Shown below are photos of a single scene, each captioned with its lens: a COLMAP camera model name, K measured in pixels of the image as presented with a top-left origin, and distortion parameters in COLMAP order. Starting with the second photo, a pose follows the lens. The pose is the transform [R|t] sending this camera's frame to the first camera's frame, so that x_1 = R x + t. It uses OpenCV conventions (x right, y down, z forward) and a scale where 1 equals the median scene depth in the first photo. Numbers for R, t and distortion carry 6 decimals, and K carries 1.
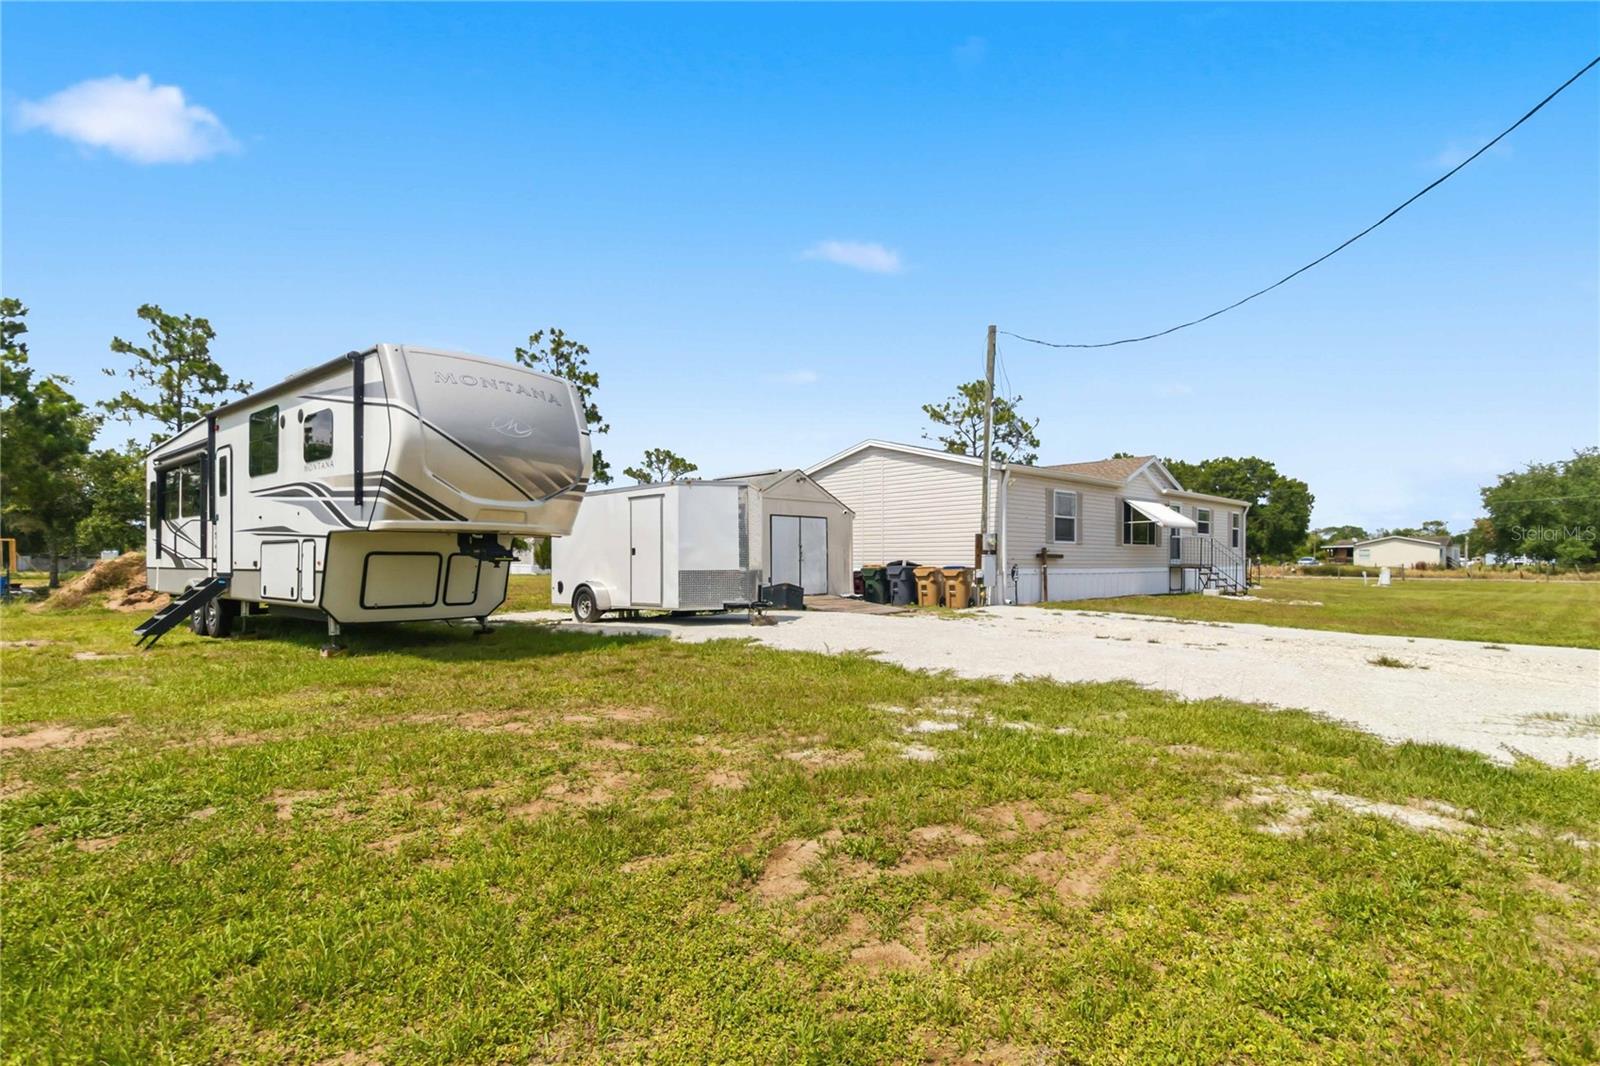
lens RADIAL K [[803.4, 0, 787.3], [0, 803.4, 574.9], [0, 0, 1]] dist [-0.004443, 0.002224]
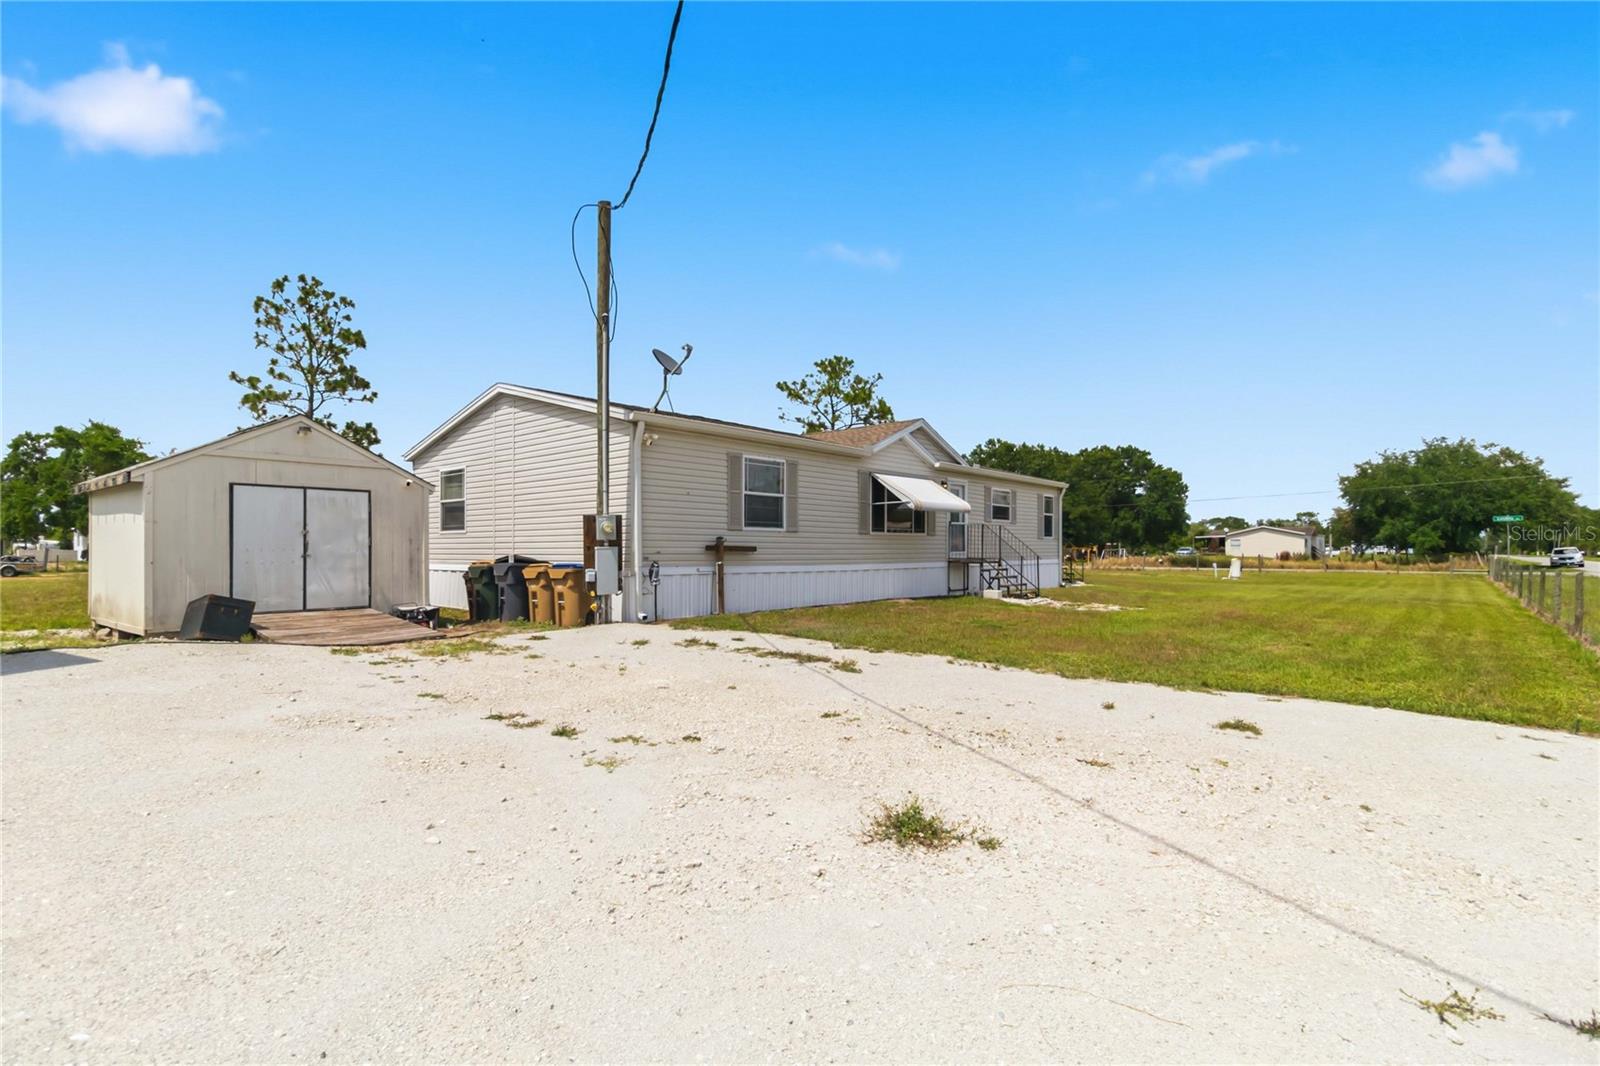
lens RADIAL K [[780.9, 0, 819.8], [0, 780.9, 554.1], [0, 0, 1]] dist [0.001706, 0.001034]
pose [[0.993756, -0.002802, 0.111539, 0.133445], [0.004324, 0.999901, -0.013408, -0.003598], [-0.111491, 0.013806, 0.993670, 0.125920]]
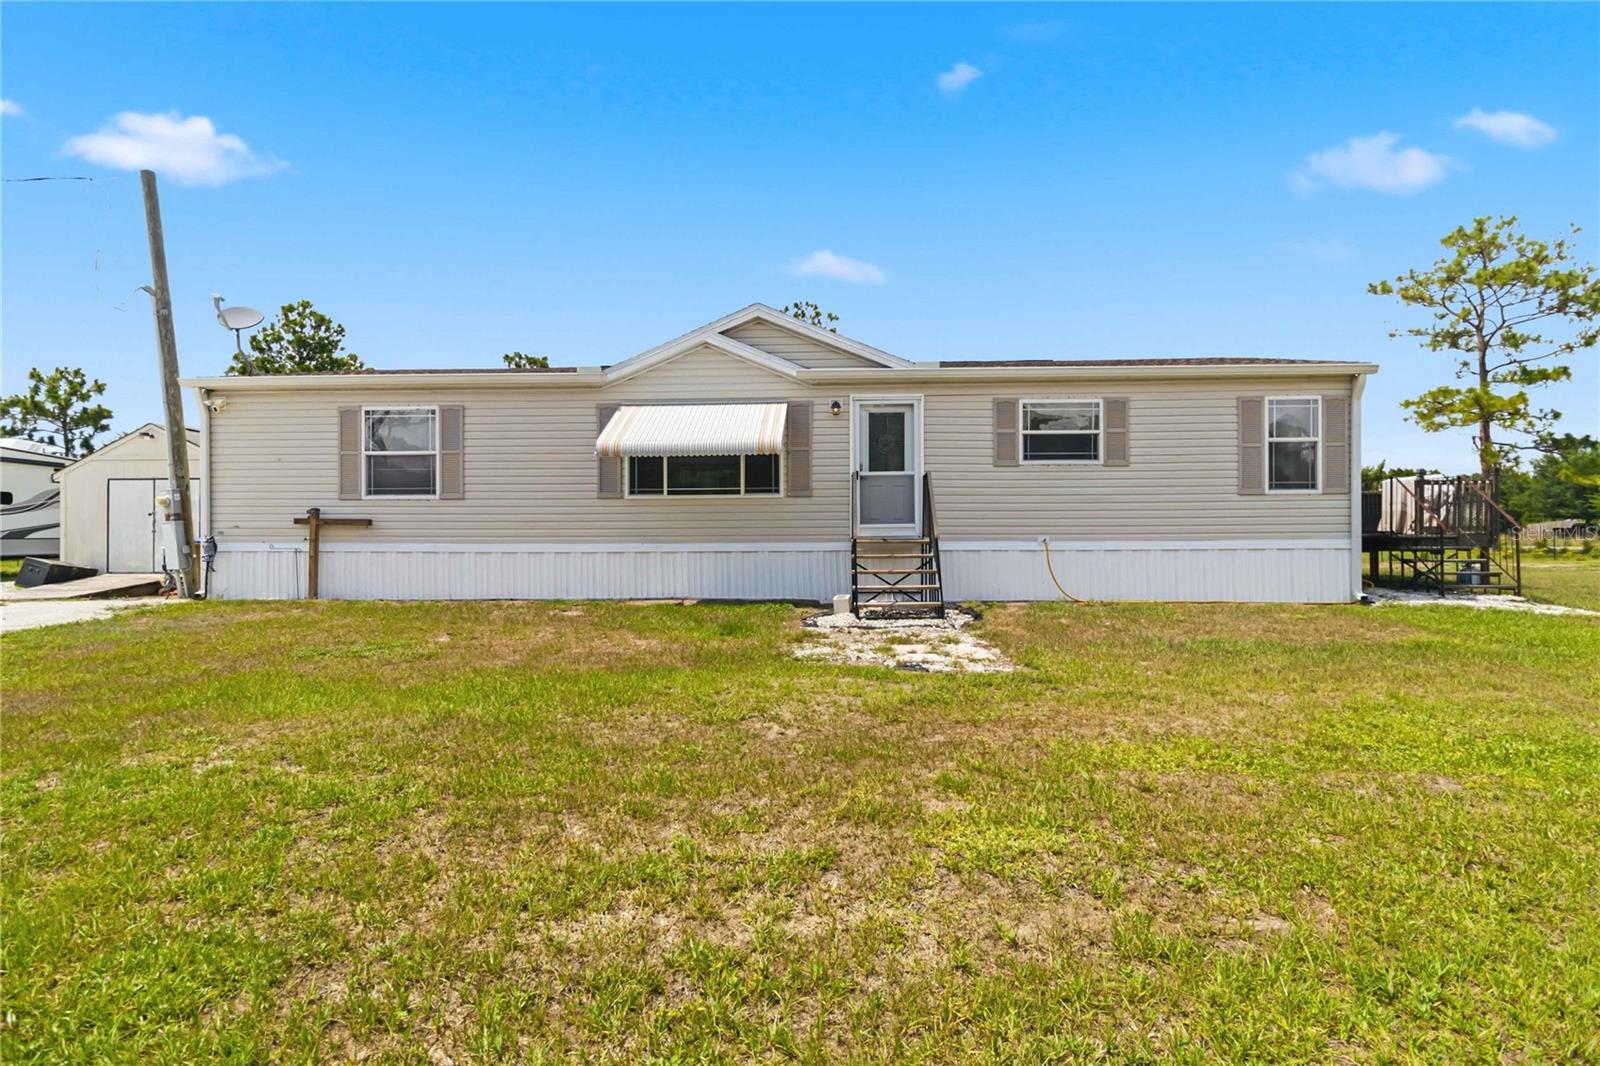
lens RADIAL K [[780.9, 0, 808.0], [0, 780.9, 535.7], [0, 0, 1]] dist [0.001706, 0.001034]
pose [[0.690374, -0.006211, -0.723426, 0.390961], [-0.007657, 0.999844, -0.015890, -0.002963], [0.723412, 0.016509, 0.690219, 0.345742]]
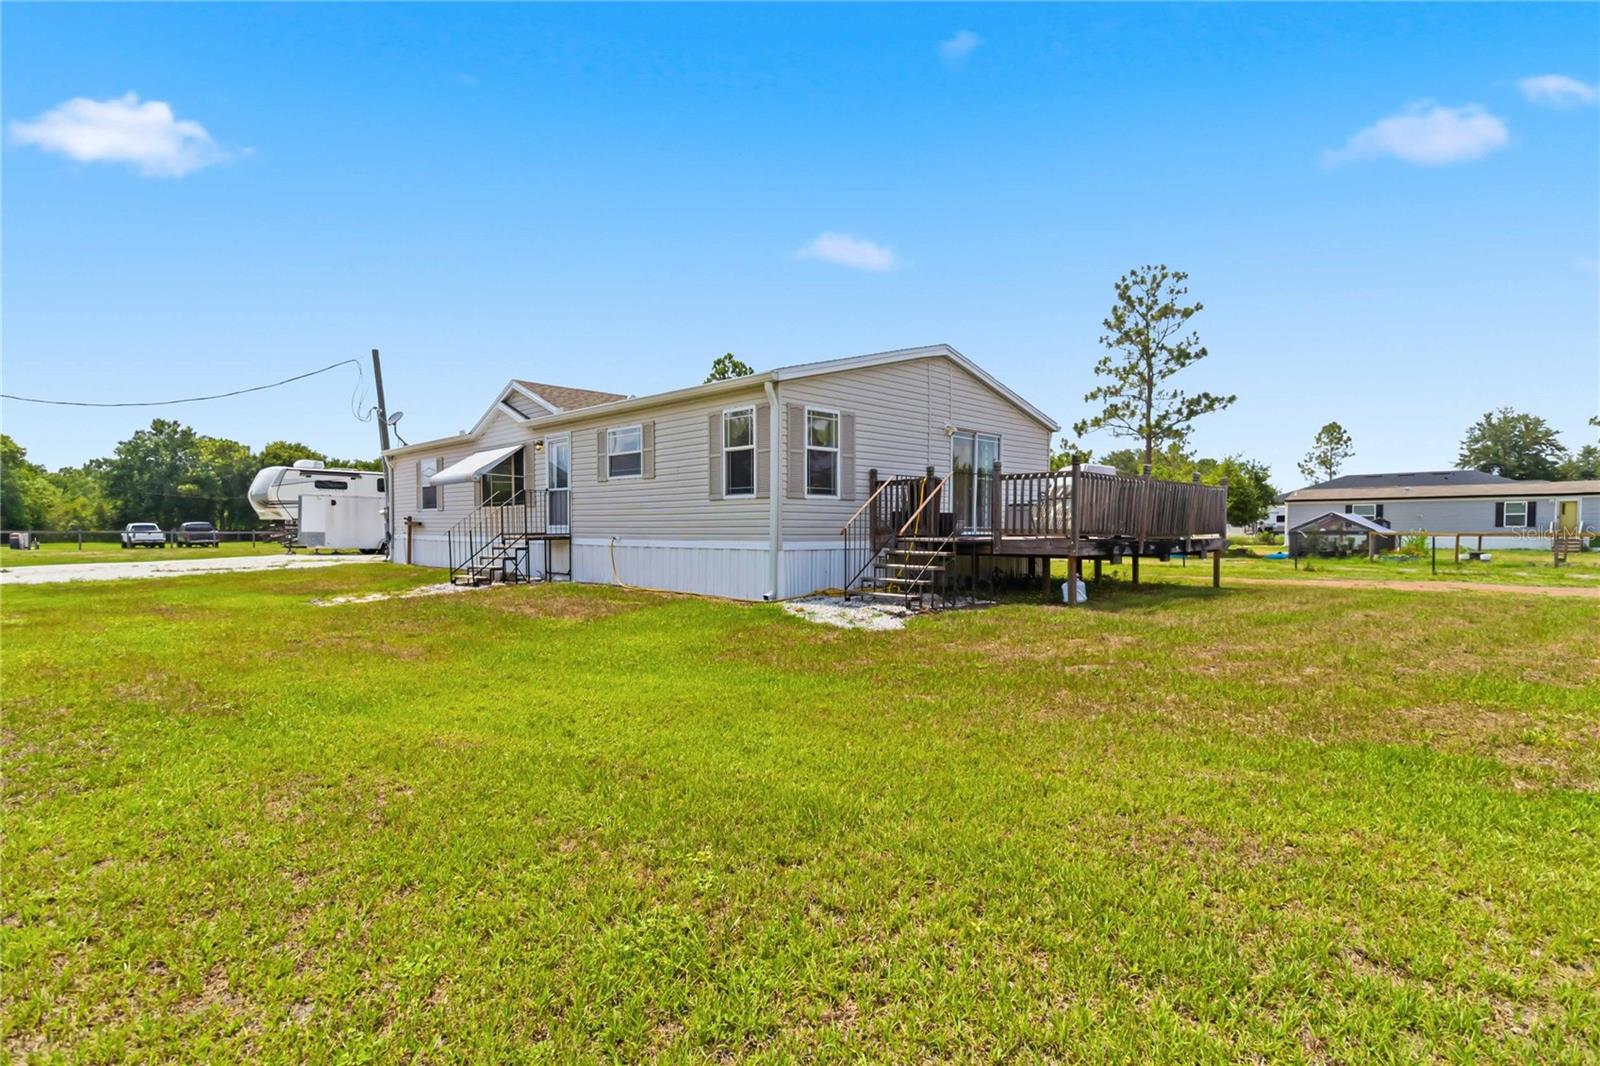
lens RADIAL K [[780.9, 0, 797.0], [0, 780.9, 555.1], [0, 0, 1]] dist [0.001706, 0.001034]
pose [[0.018543, 0.033941, -0.999252, 0.561201], [-0.017307, 0.999285, 0.033621, -0.010113], [0.999678, 0.016671, 0.019117, 0.602742]]
